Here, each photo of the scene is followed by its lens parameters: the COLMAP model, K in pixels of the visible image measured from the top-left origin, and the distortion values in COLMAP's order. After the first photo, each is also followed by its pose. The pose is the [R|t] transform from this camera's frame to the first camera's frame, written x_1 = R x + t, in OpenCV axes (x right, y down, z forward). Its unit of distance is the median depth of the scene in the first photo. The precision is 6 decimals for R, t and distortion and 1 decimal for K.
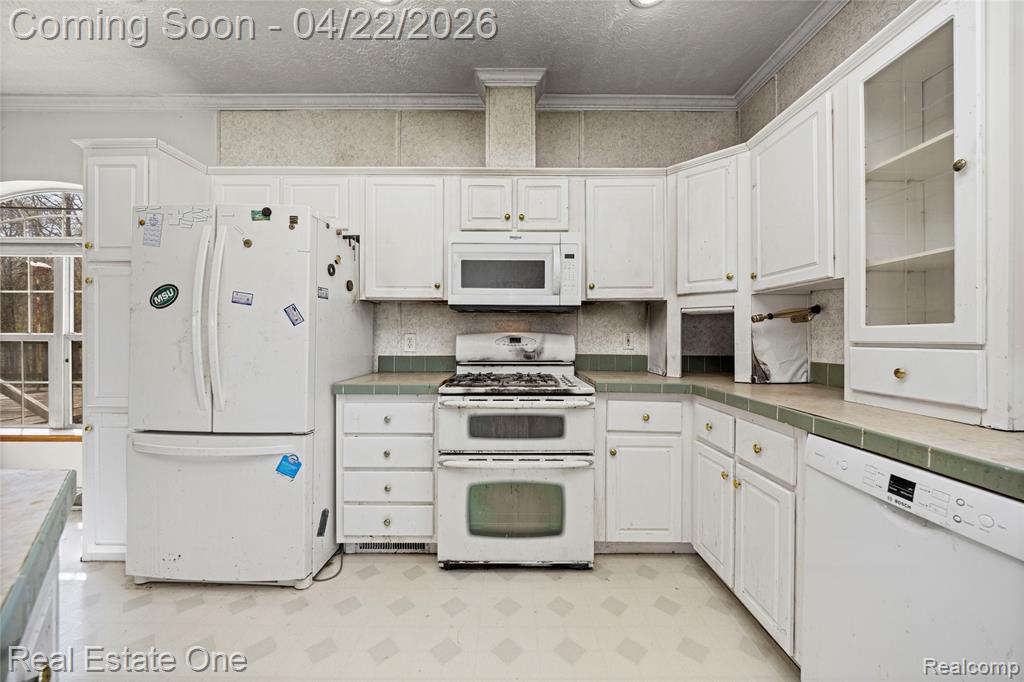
lens RADIAL K [[375.7, 0, 510.7], [0, 375.7, 338.3], [0, 0, 1]] dist [-0.004808, -0.000282]
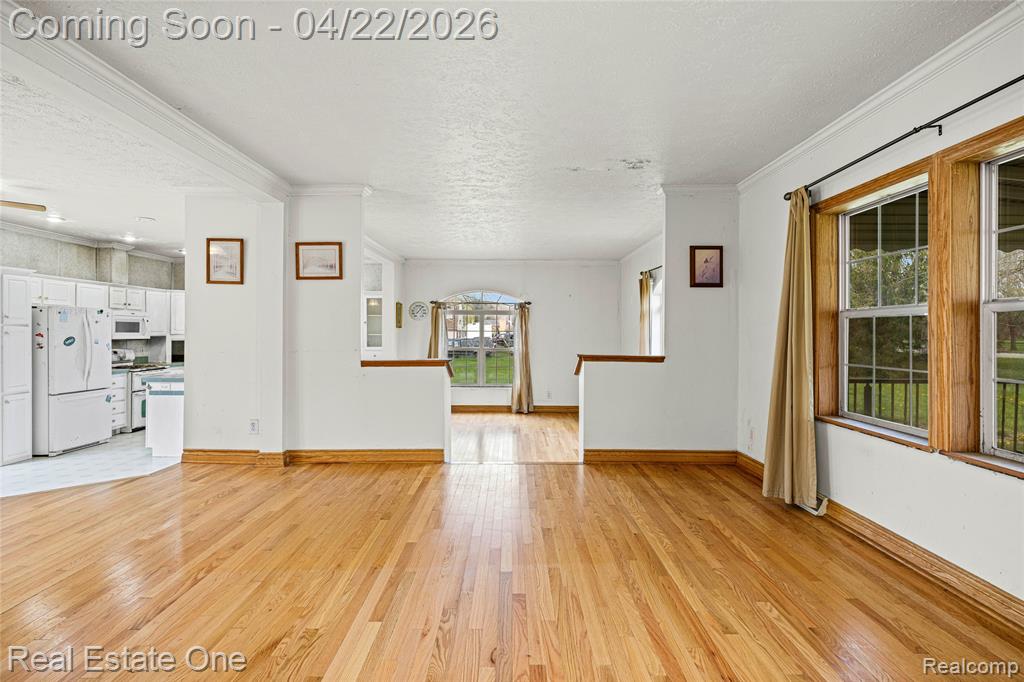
lens RADIAL K [[508.4, 0, 511.1], [0, 508.4, 328.2], [0, 0, 1]] dist [-0.001428, -0.000470]
pose [[0.000589, 0.002592, 0.999996, -4.190998], [0.001306, 0.999996, -0.002593, -0.178080], [-0.999999, 0.001308, 0.000585, -1.966333]]
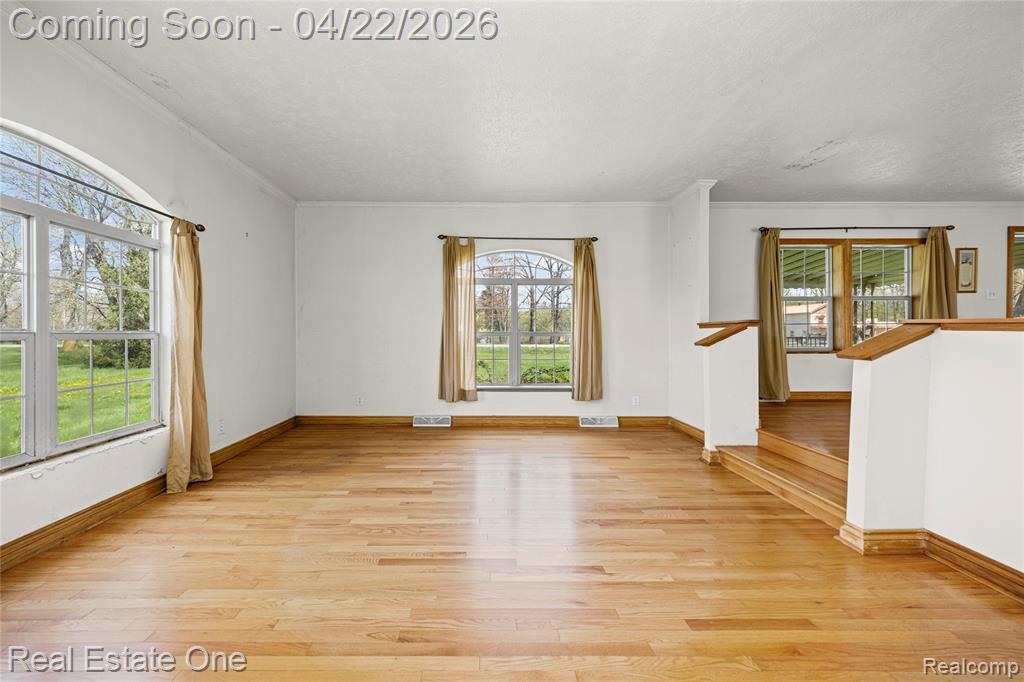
lens RADIAL K [[377.5, 0, 474.8], [0, 377.5, 329.7], [0, 0, 1]] dist [0.004088, -0.000252]
pose [[-0.999931, -0.002749, 0.011420, -0.409185], [-0.002786, 0.999991, -0.003222, -0.000910], [-0.011411, -0.003254, -0.999930, -0.512997]]
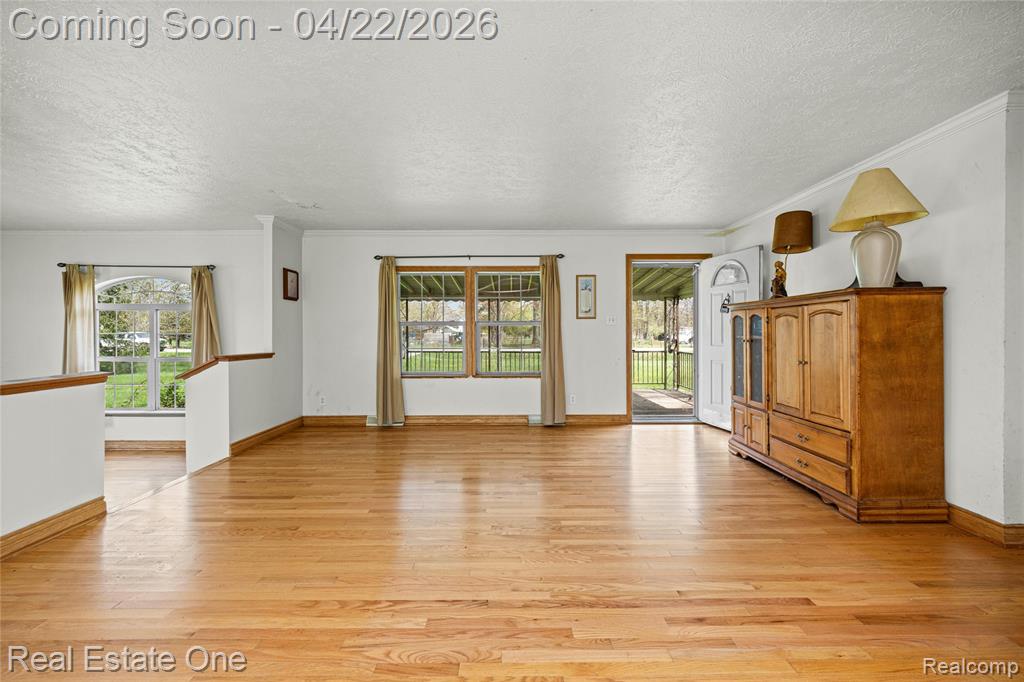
lens RADIAL K [[416.0, 0, 510.6], [0, 416.0, 334.0], [0, 0, 1]] dist [0.001109, -0.001054]
pose [[-0.999995, -0.001453, 0.002654, -3.185531], [-0.001428, 0.999955, 0.009423, -0.186889], [-0.002667, 0.009419, -0.999952, -0.211027]]
